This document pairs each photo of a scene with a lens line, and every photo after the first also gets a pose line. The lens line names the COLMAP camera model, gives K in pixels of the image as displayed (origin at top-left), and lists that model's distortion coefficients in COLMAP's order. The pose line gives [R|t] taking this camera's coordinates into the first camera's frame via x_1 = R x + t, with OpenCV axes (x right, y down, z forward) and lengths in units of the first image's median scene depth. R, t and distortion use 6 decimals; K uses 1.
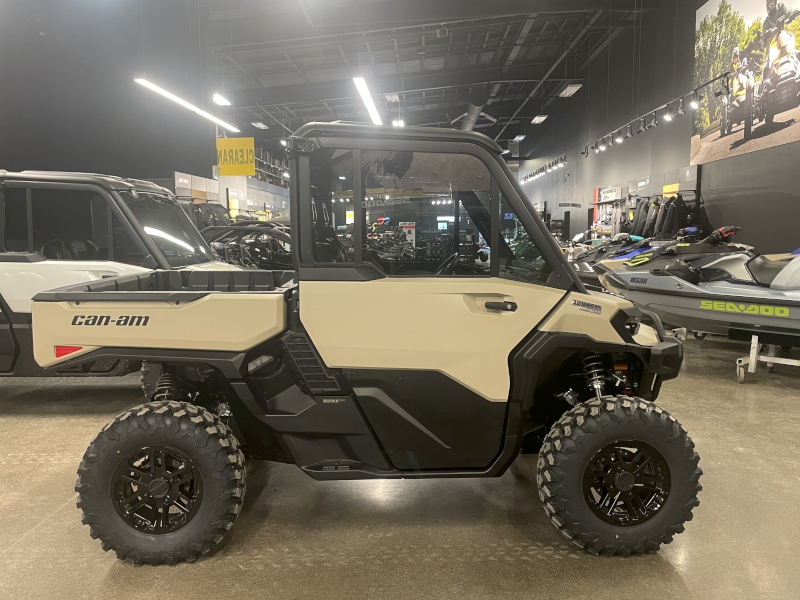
lens RADIAL K [[654.3, 0, 400.0], [0, 654.3, 300.0], [0, 0, 1]] dist [0.007110, 0.002193]
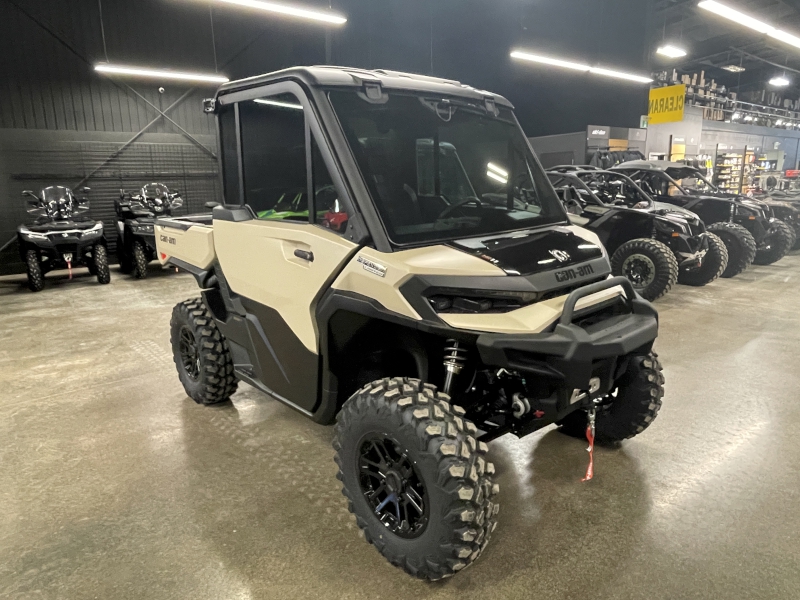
lens RADIAL K [[498.7, 0, 400.0], [0, 498.7, 300.0], [0, 0, 1]] dist [-0.000609, 0.001069]
pose [[0.652305, 0.163176, -0.740183, 0.134468], [-0.059254, 0.984541, 0.164826, -0.009244], [0.755637, -0.063658, 0.651890, 0.105698]]
